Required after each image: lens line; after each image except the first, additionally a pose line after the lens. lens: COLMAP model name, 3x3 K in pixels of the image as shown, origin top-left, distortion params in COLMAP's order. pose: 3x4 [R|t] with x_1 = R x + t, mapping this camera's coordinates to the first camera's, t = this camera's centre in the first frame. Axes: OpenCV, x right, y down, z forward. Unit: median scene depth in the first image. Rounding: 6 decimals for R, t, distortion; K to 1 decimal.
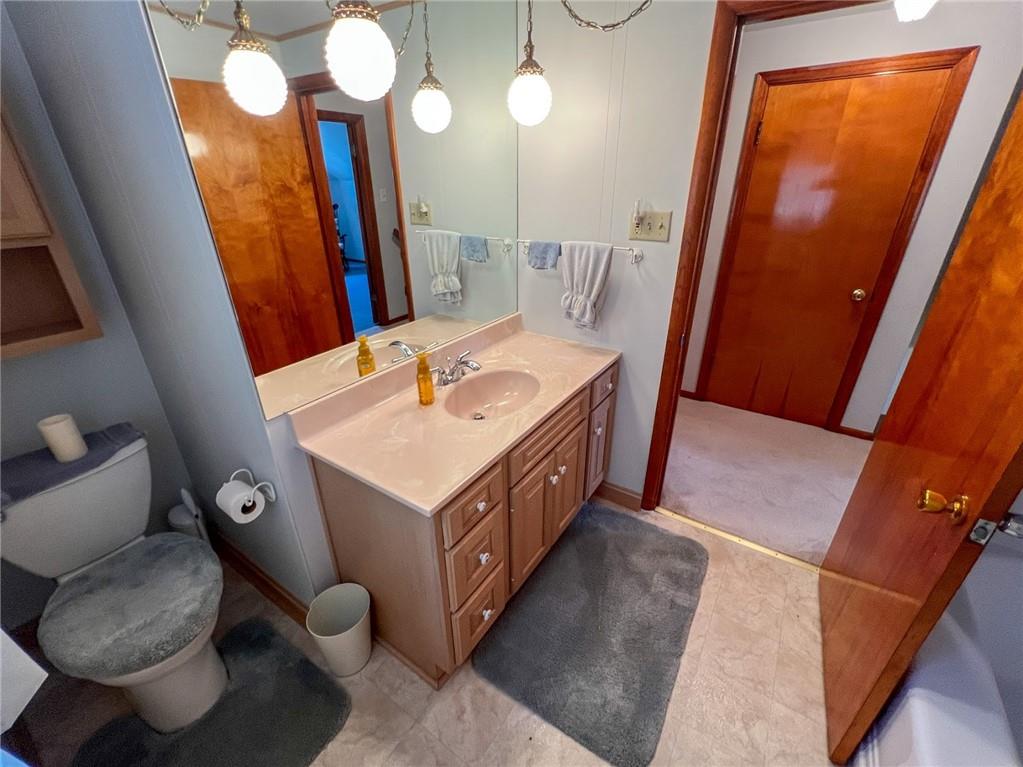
lens RADIAL K [[429.4, 0, 511.5], [0, 429.4, 383.5], [0, 0, 1]] dist [0.000616, -0.000053]
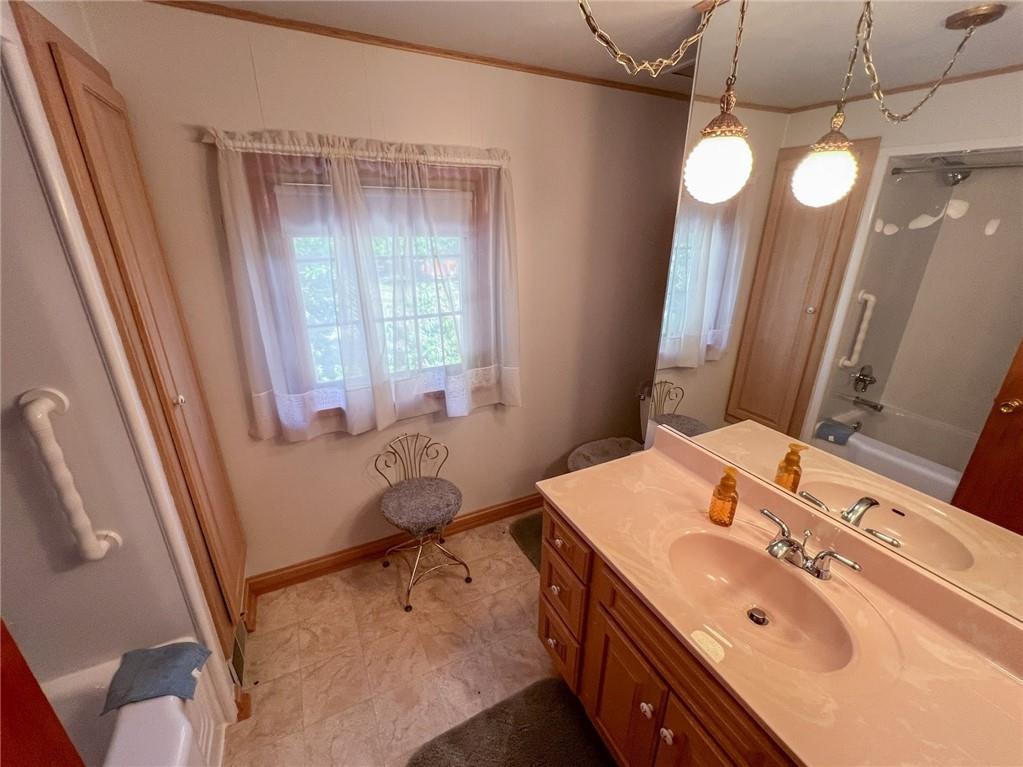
lens RADIAL K [[429.4, 0, 511.5], [0, 429.4, 383.5], [0, 0, 1]] dist [0.000616, -0.000053]
pose [[-0.477923, 0.320376, -0.817893, 0.535837], [-0.397610, 0.751361, 0.526652, -0.393513], [0.783260, 0.576902, -0.231708, 0.622042]]
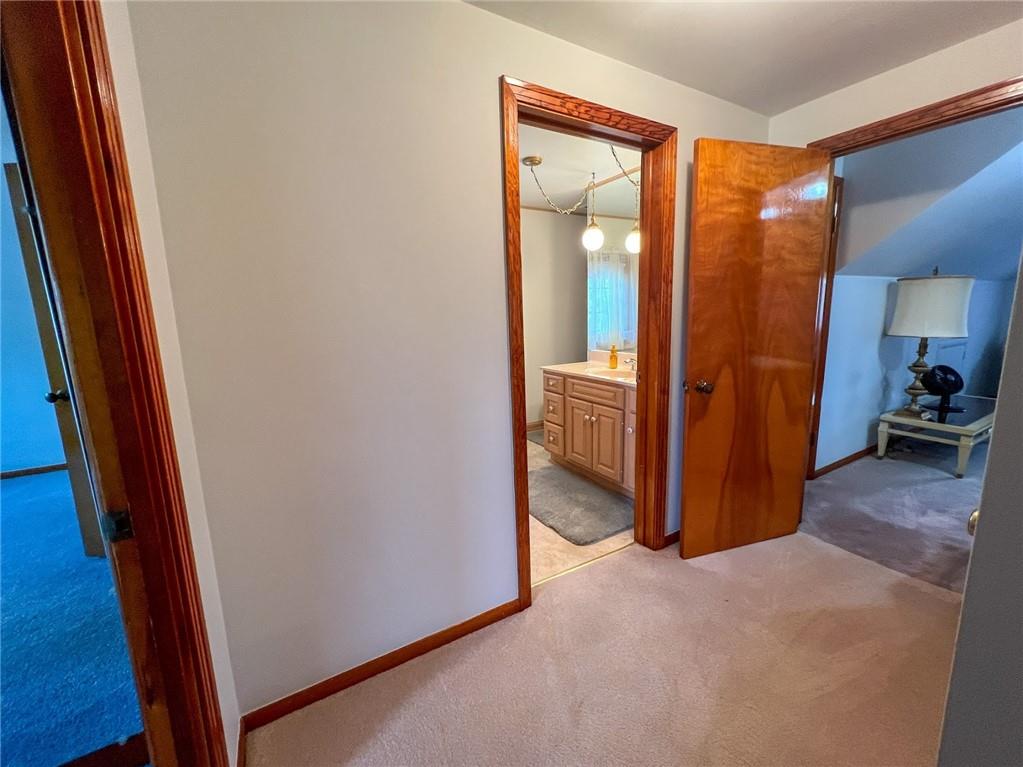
lens RADIAL K [[429.4, 0, 511.5], [0, 429.4, 383.5], [0, 0, 1]] dist [0.000616, -0.000053]
pose [[-0.422129, 0.175660, -0.889354, 1.570053], [-0.365921, 0.864557, 0.344446, -0.387026], [0.829403, 0.470833, -0.300677, 1.046585]]
